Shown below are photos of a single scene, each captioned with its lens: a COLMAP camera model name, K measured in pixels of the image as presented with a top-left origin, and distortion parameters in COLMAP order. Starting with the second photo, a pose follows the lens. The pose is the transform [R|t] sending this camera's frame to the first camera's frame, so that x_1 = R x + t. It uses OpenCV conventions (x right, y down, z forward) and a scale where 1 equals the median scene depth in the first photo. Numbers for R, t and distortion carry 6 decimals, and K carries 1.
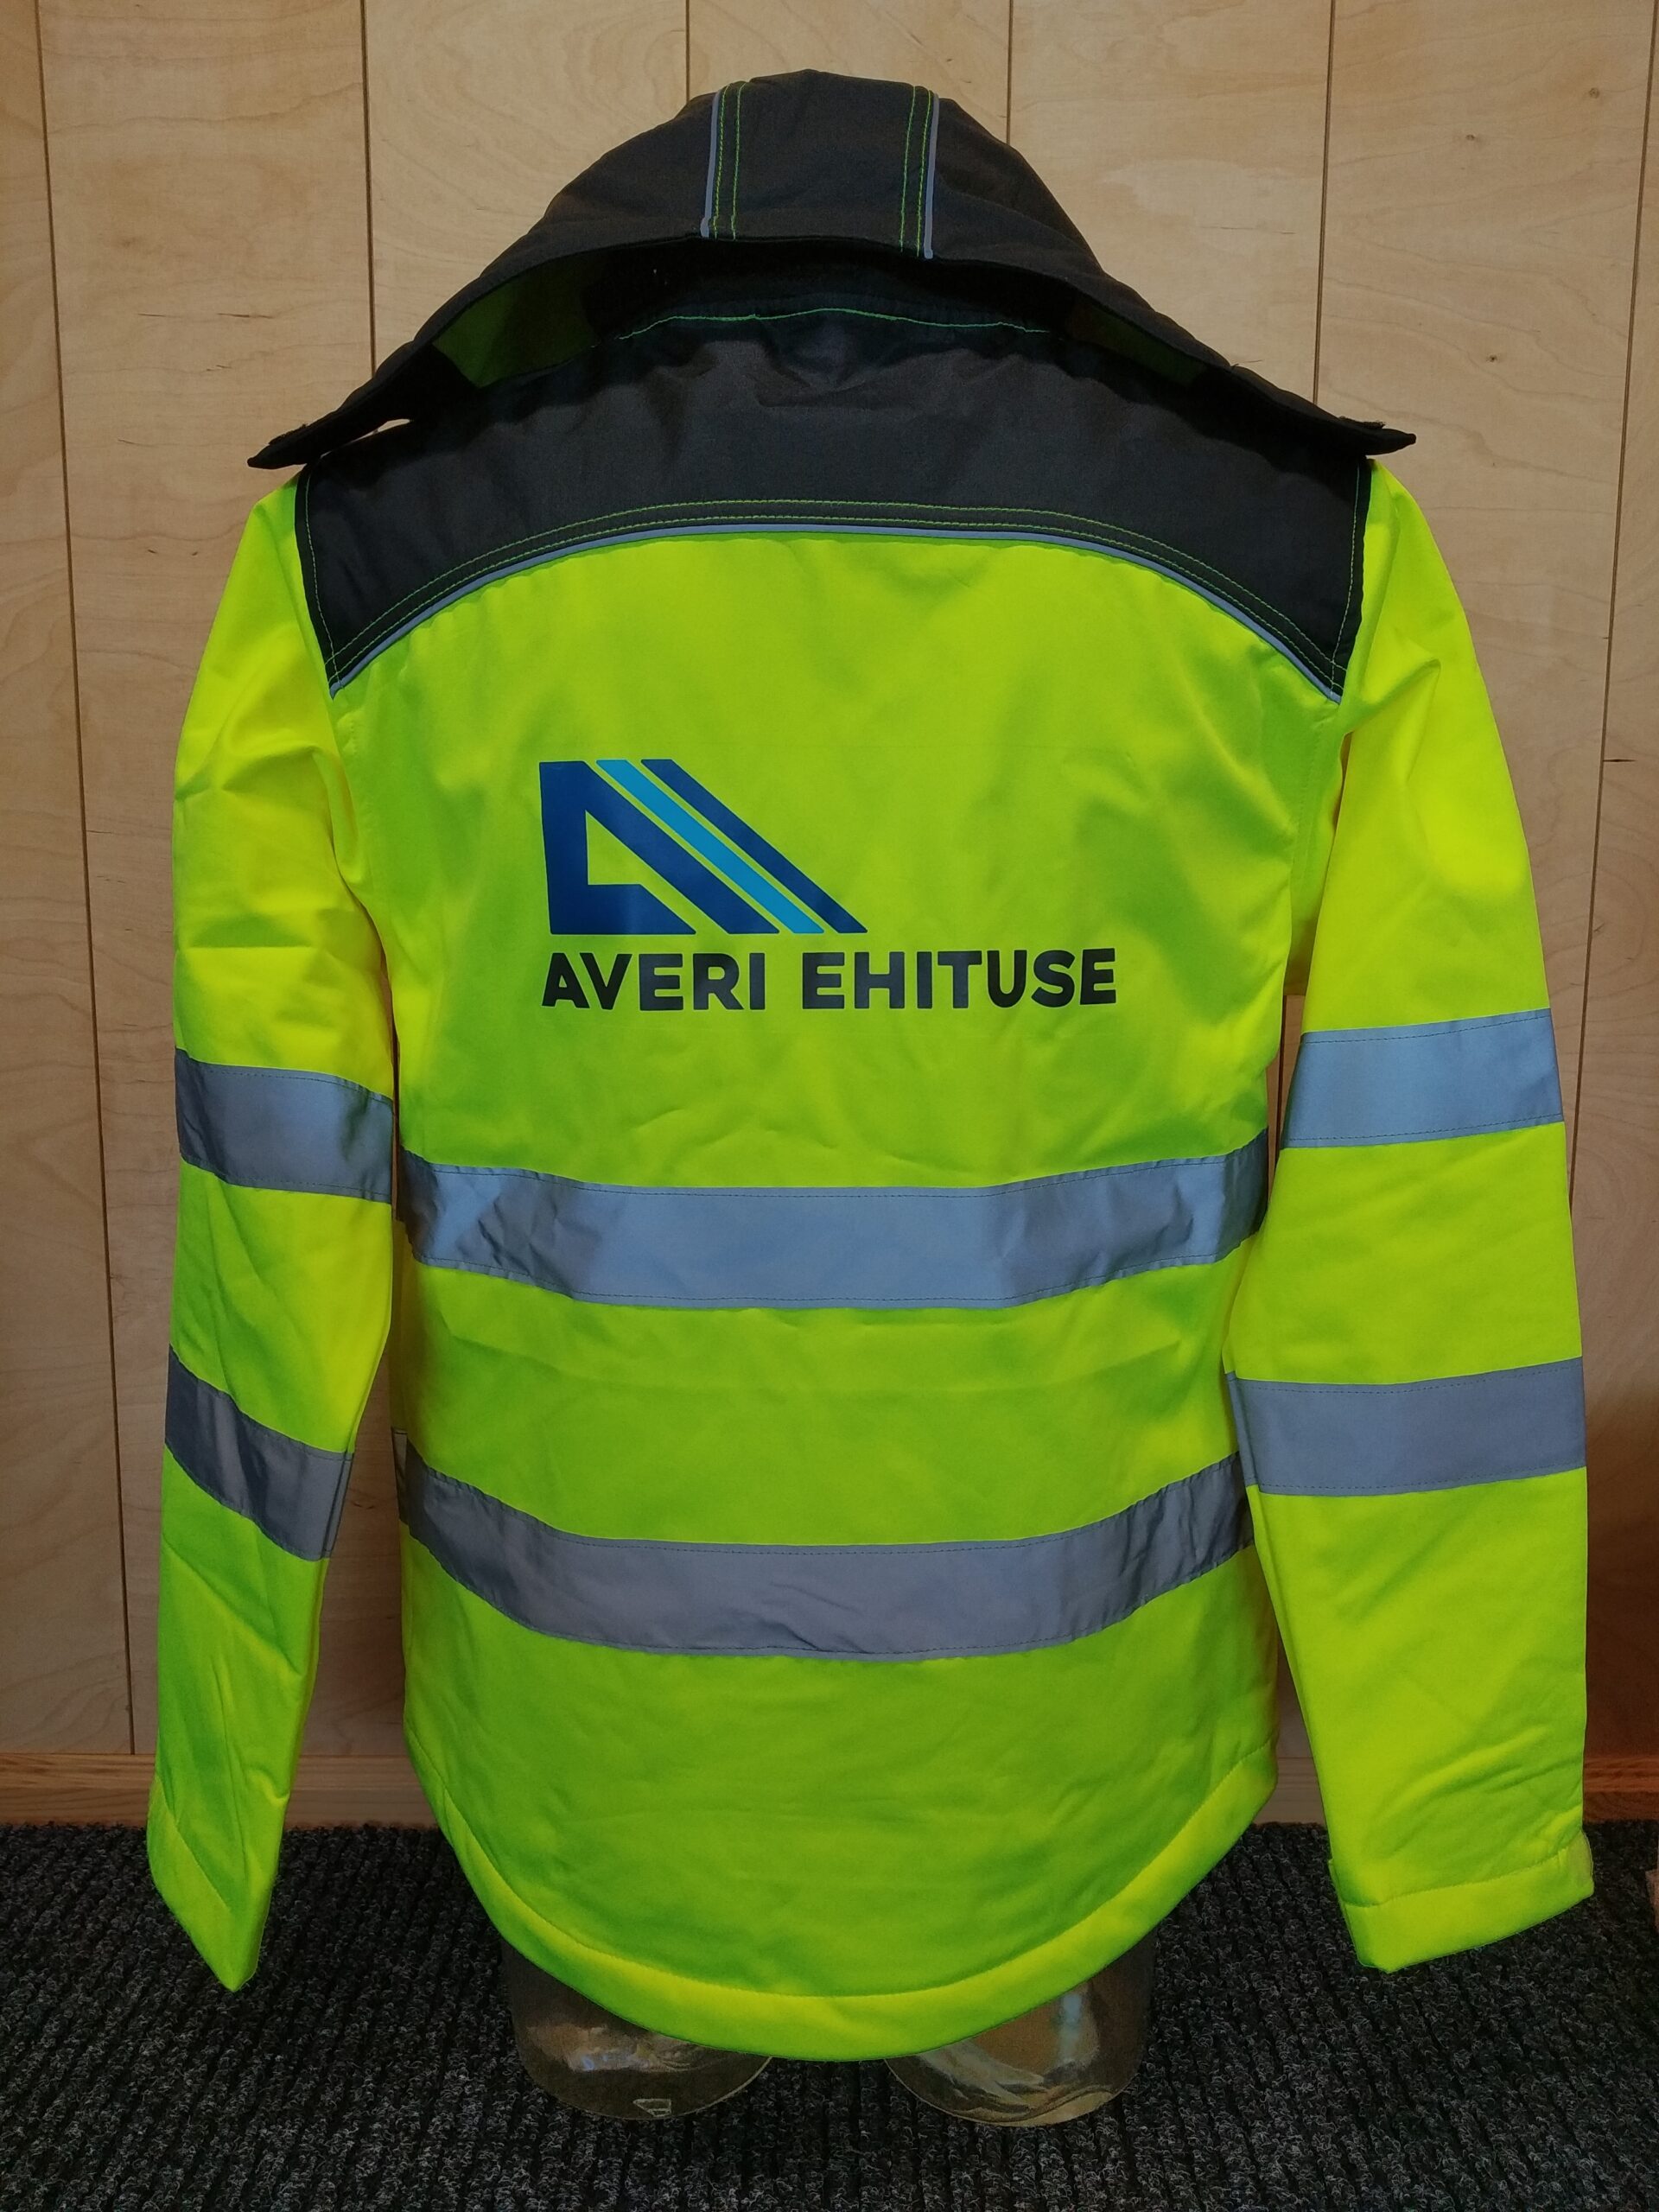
lens RADIAL K [[1691.6, 0, 836.7], [0, 1691.6, 1096.4], [0, 0, 1]] dist [-0.024586, 0.040035]
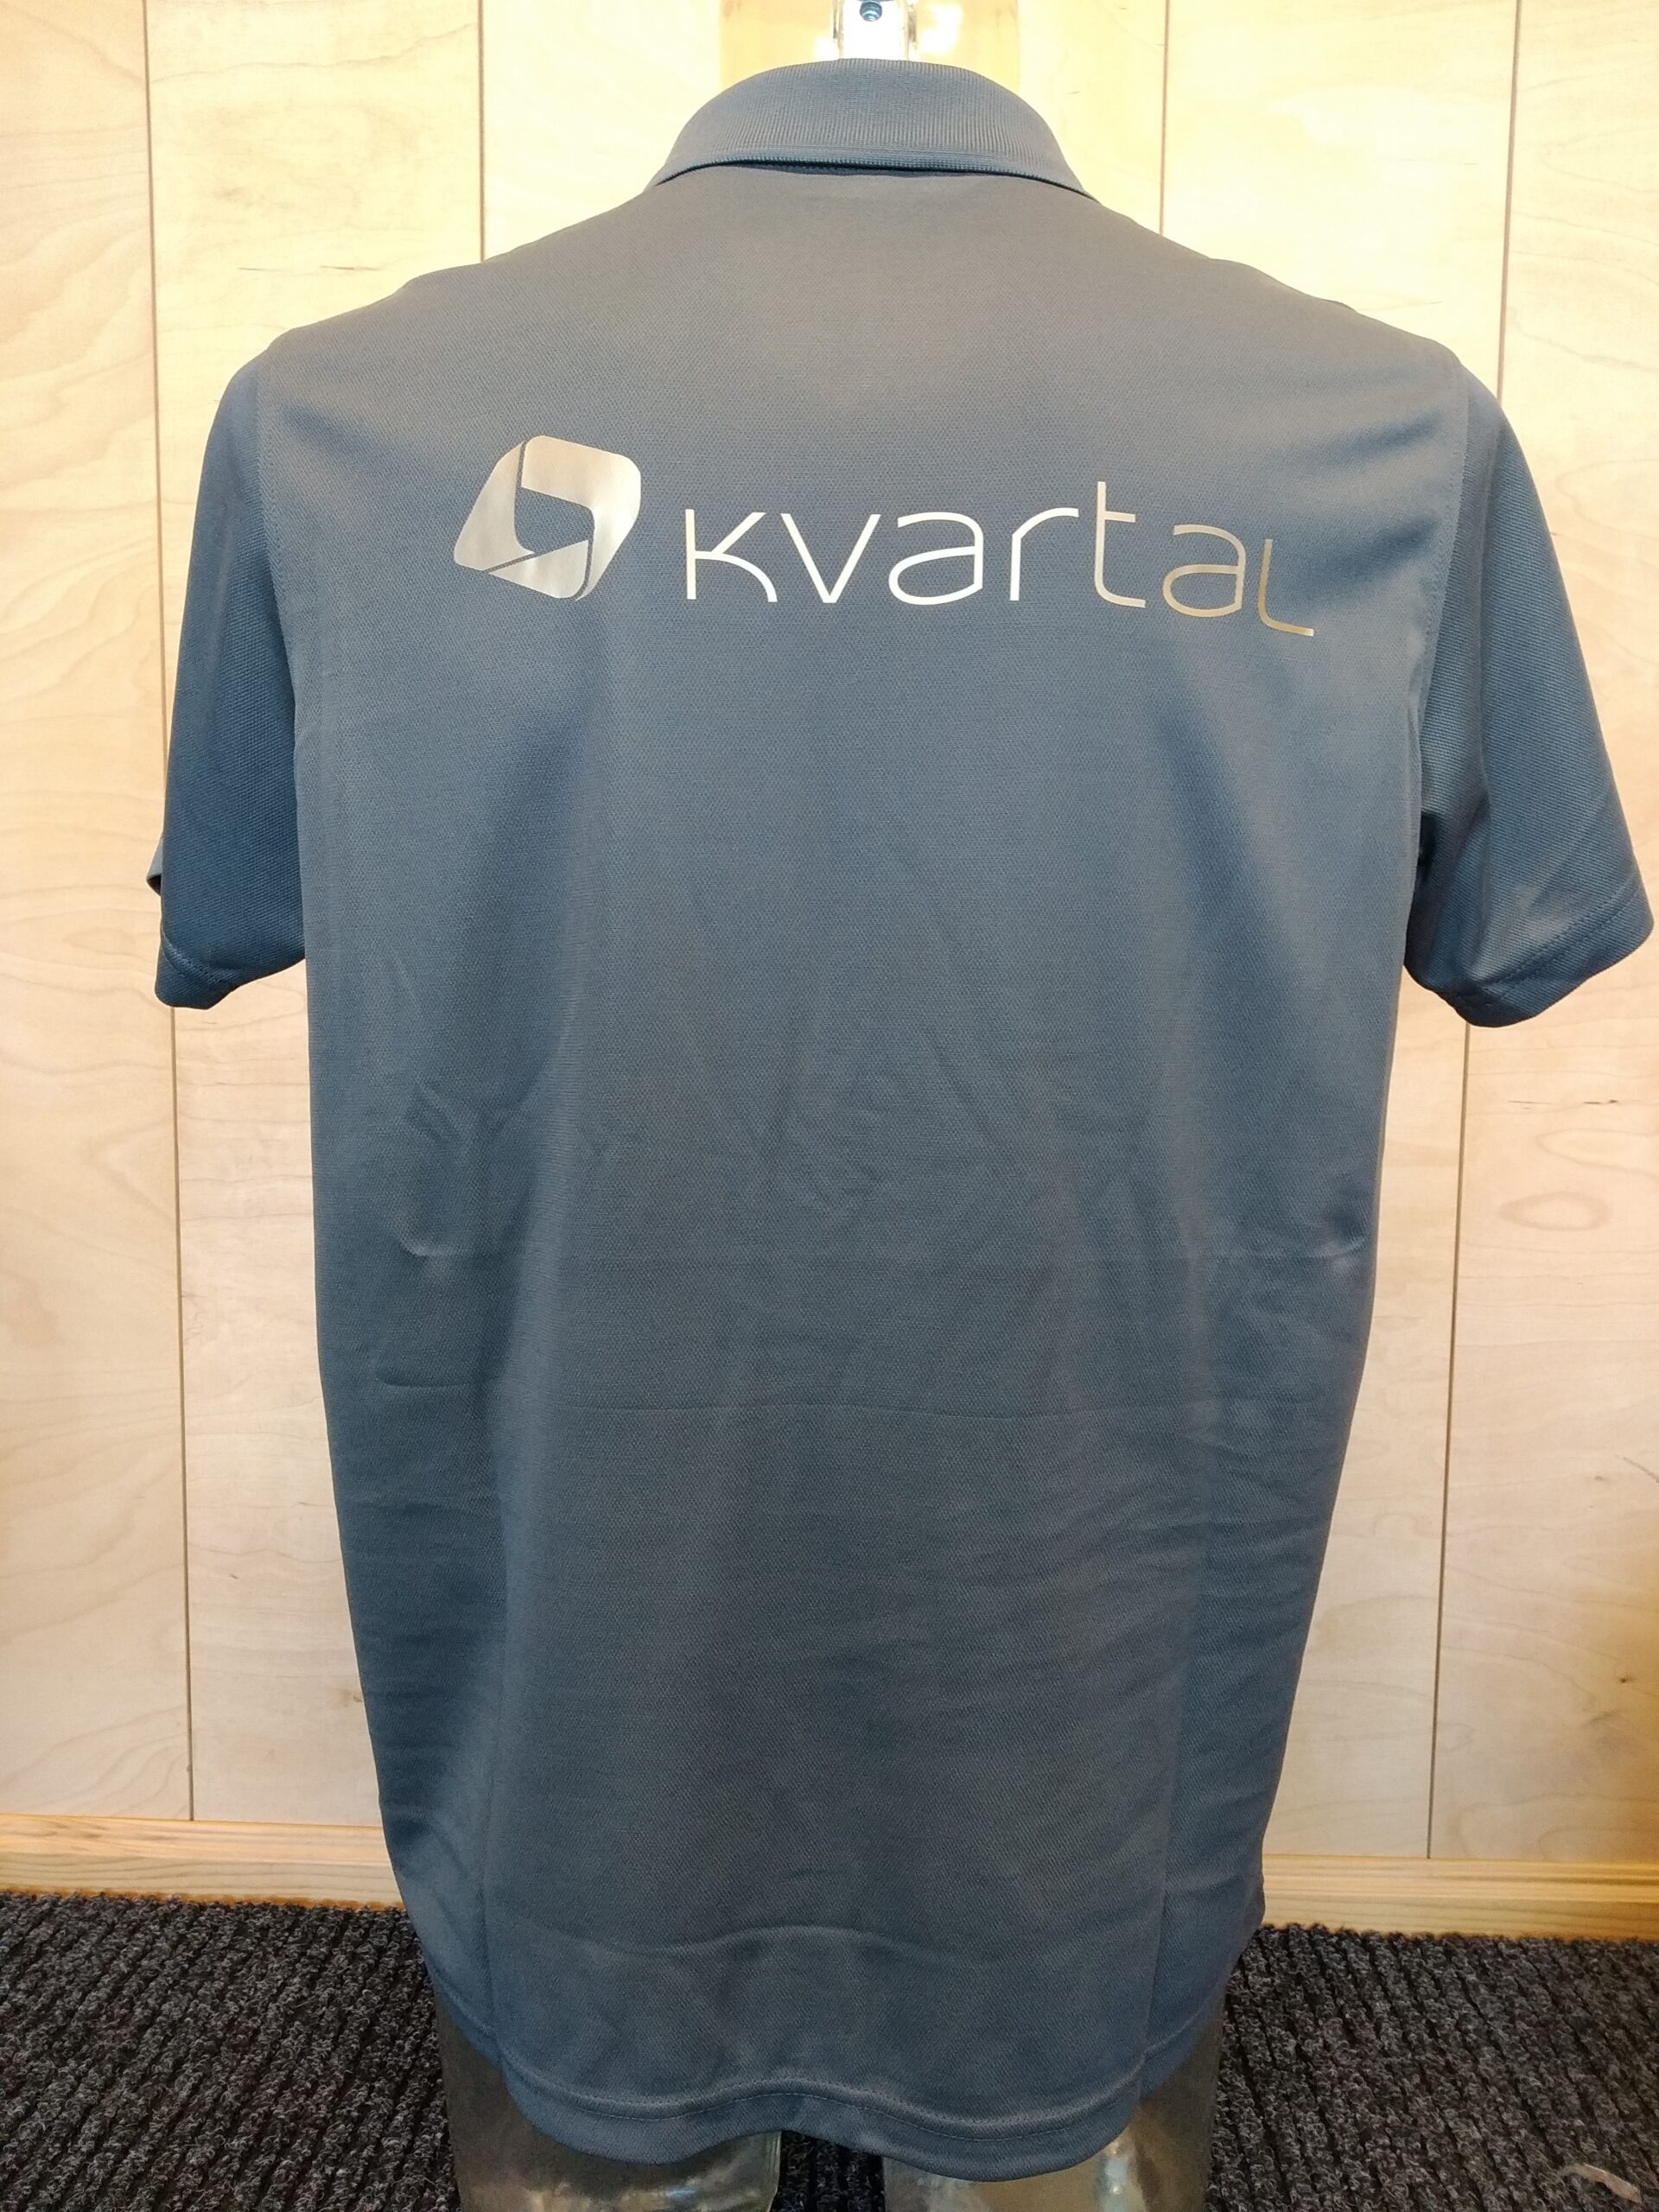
lens RADIAL K [[1691.6, 0, 843.1], [0, 1691.6, 1098.9], [0, 0, 1]] dist [-0.024586, 0.040035]
pose [[0.999031, 0.007804, -0.043325, -0.030601], [-0.009818, 0.998871, -0.046475, 0.042454], [0.042913, 0.046855, 0.997979, 0.092678]]
